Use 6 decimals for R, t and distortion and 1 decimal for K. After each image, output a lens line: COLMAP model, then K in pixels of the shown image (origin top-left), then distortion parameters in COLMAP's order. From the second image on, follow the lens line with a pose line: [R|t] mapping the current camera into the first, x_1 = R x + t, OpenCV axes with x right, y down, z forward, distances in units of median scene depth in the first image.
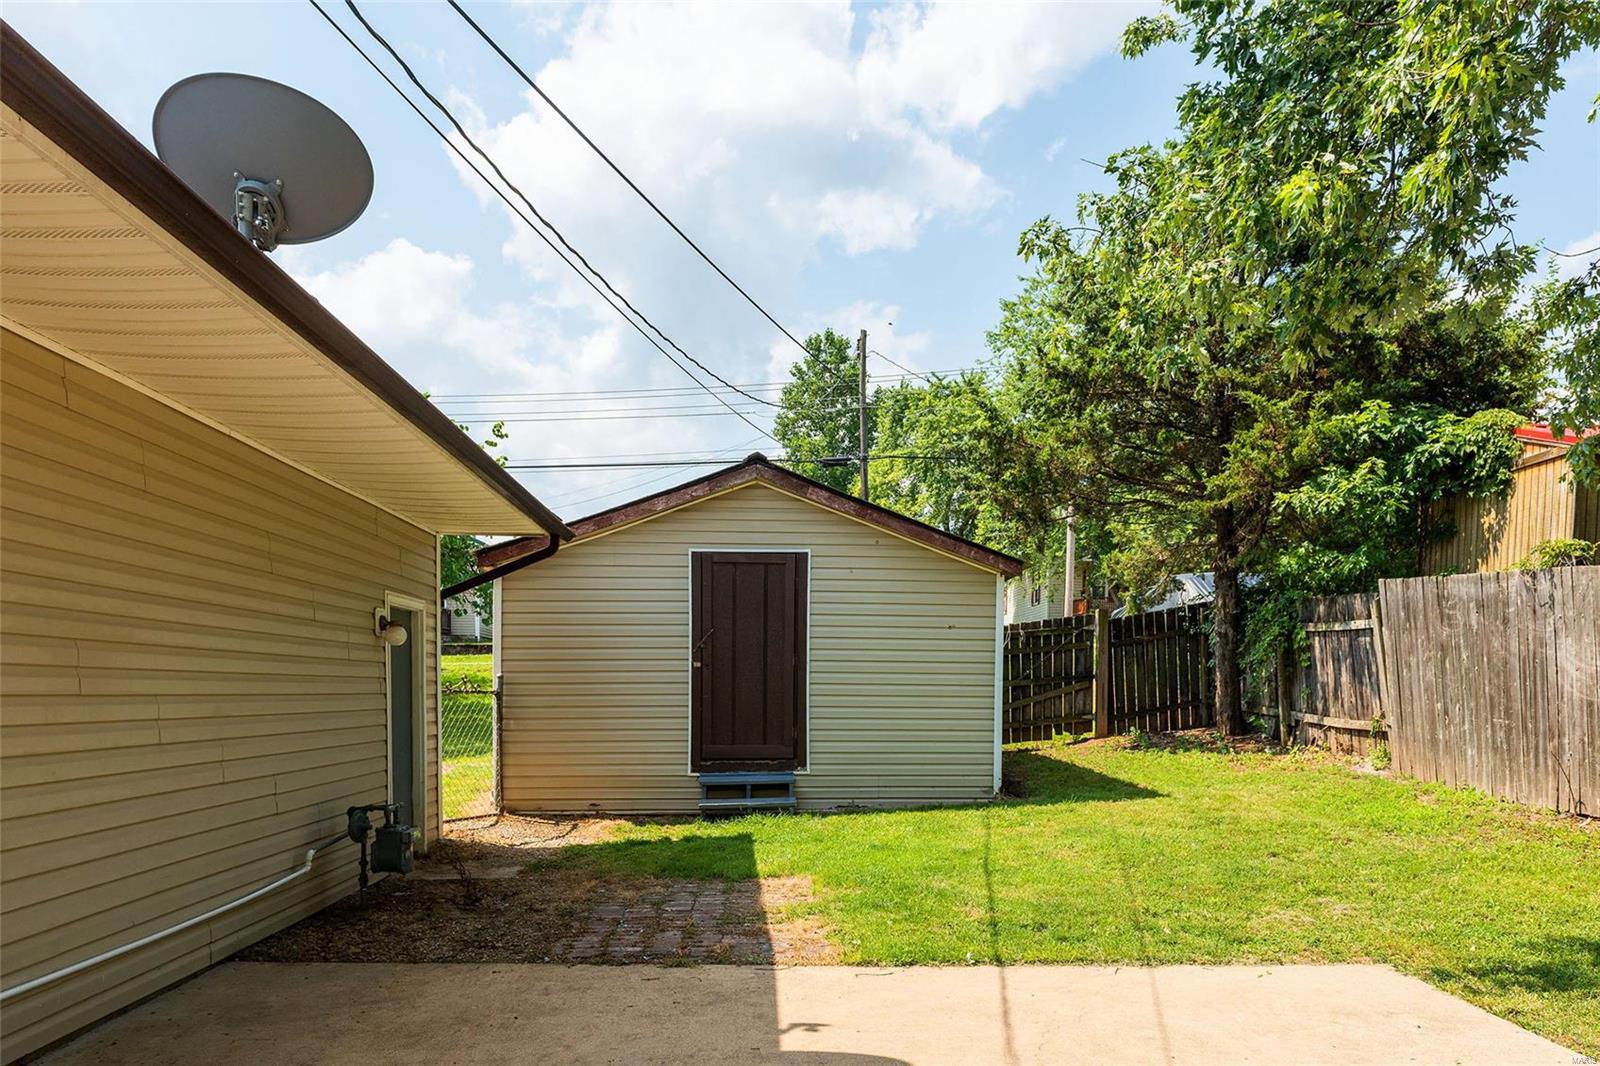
lens RADIAL K [[1124.3, 0, 788.5], [0, 1124.3, 533.2], [0, 0, 1]] dist [-0.001096, 0.008831]
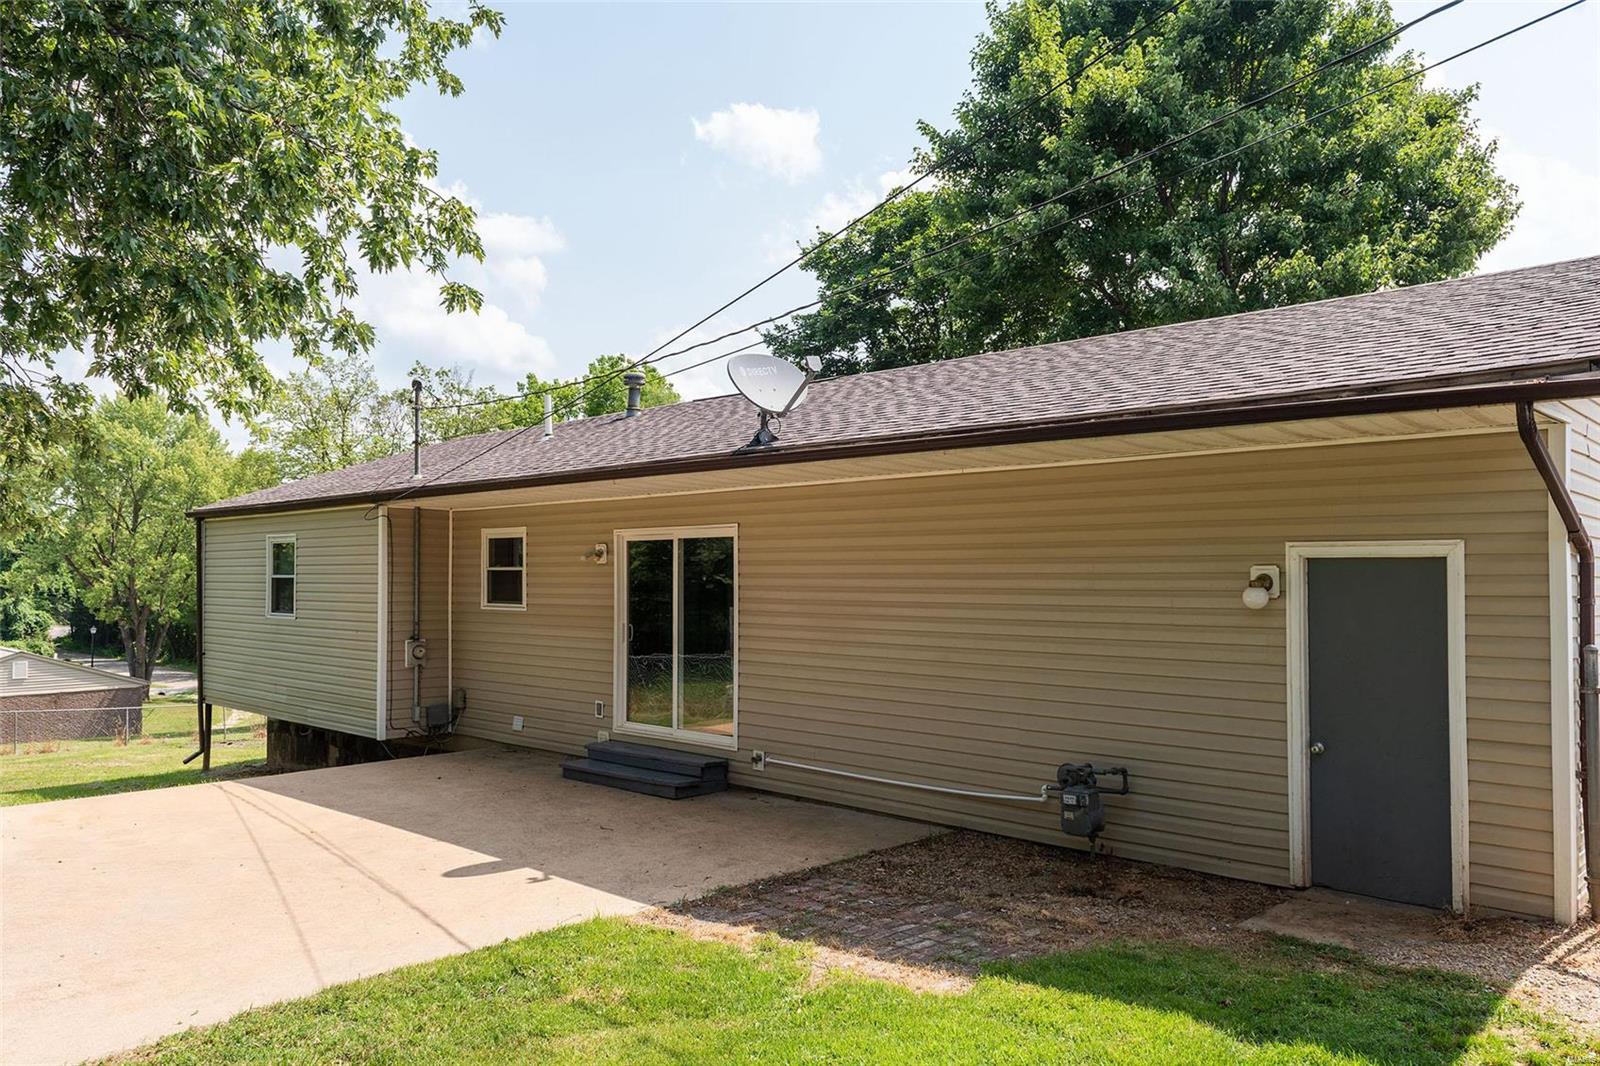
lens RADIAL K [[1124.3, 0, 790.9], [0, 1124.3, 542.1], [0, 0, 1]] dist [-0.001096, 0.008831]
pose [[-0.718060, -0.020850, -0.695669, 0.796384], [0.102875, 0.985392, -0.135720, 0.219912], [0.688336, -0.169022, -0.705426, 2.266103]]
